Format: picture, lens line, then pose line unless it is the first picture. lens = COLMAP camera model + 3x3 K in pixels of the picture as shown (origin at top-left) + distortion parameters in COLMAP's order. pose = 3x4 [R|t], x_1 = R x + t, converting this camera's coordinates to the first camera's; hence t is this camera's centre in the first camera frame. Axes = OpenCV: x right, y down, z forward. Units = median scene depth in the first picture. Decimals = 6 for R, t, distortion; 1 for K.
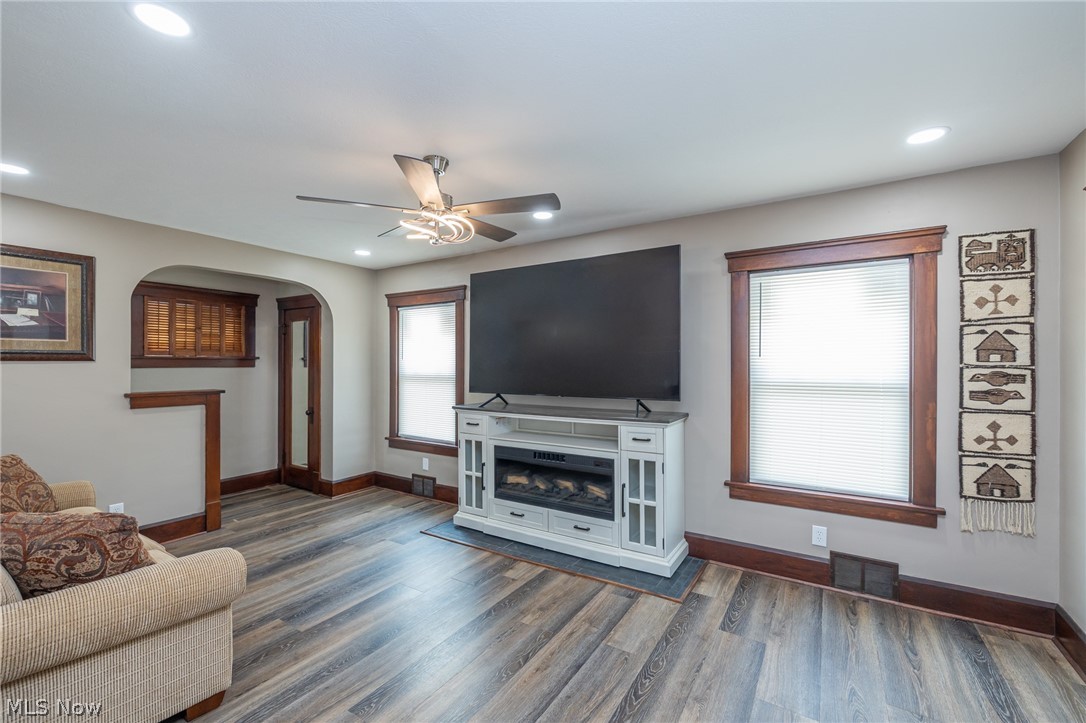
lens RADIAL K [[454.8, 0, 541.2], [0, 454.8, 365.4], [0, 0, 1]] dist [0.000540, 0.000234]
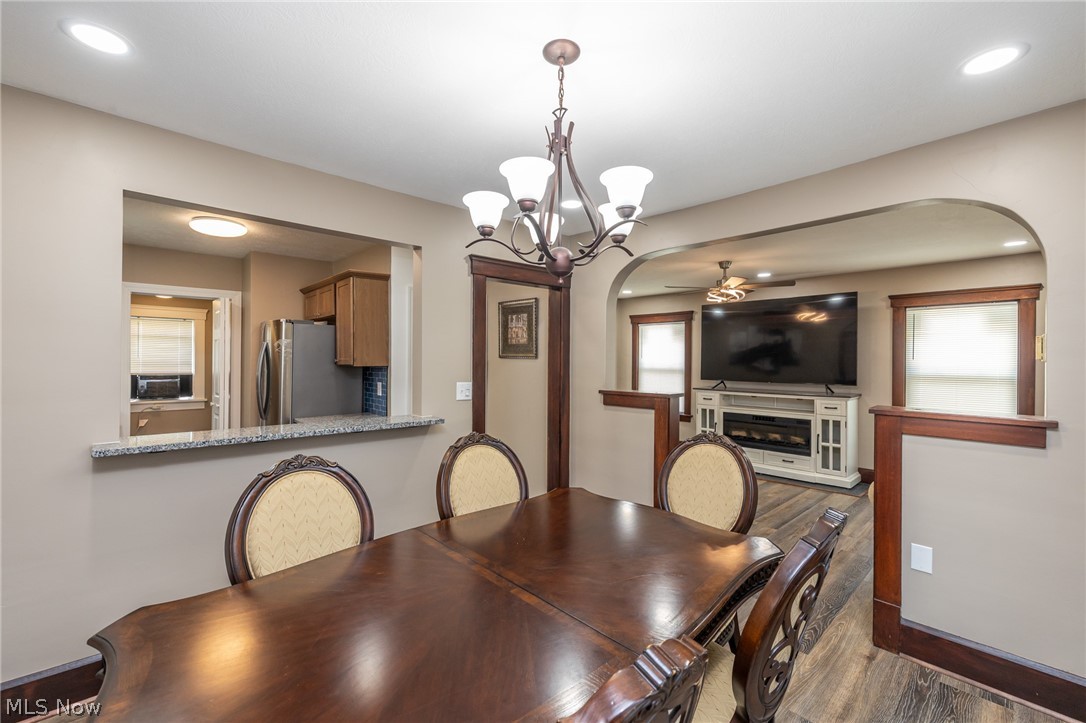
lens RADIAL K [[454.8, 0, 540.1], [0, 454.8, 357.0], [0, 0, 1]] dist [0.000540, 0.000234]
pose [[0.966999, 0.005757, -0.254714, -0.376639], [-0.007199, 0.999963, -0.004728, -0.010400], [0.254678, 0.006406, 0.967005, -0.871421]]
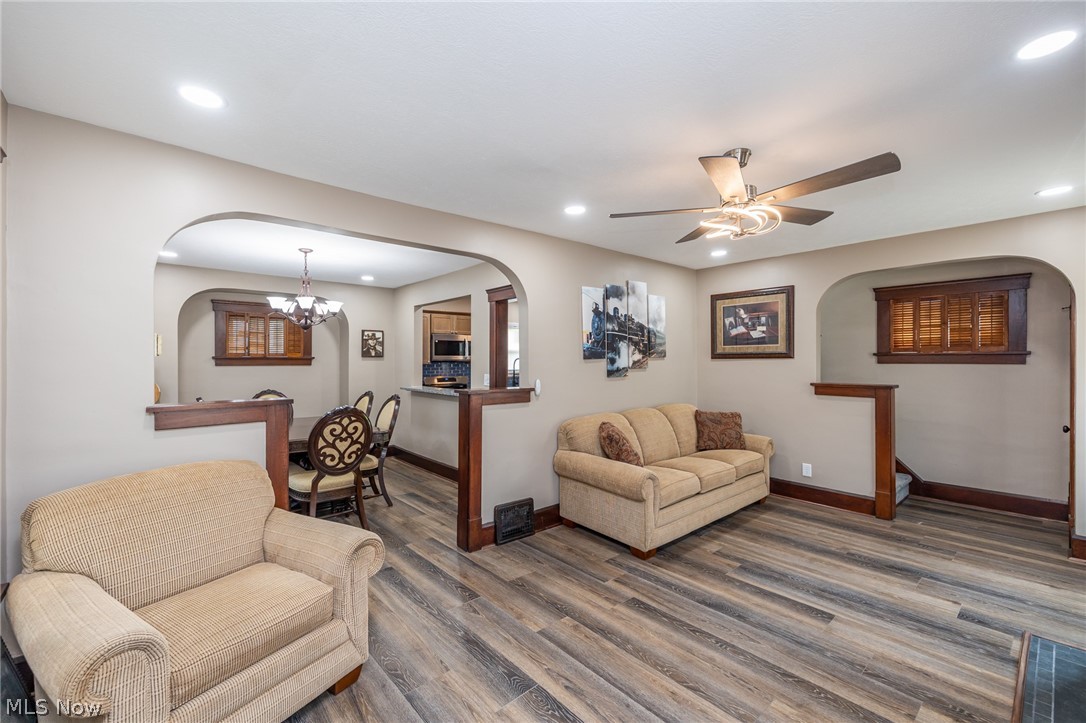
lens RADIAL K [[454.8, 0, 538.0], [0, 454.8, 364.4], [0, 0, 1]] dist [0.000540, 0.000234]
pose [[-0.286249, 0.006409, -0.958134, 0.609835], [-0.000846, 0.999976, 0.006942, -0.000027], [0.958155, 0.002798, -0.286237, 0.645421]]
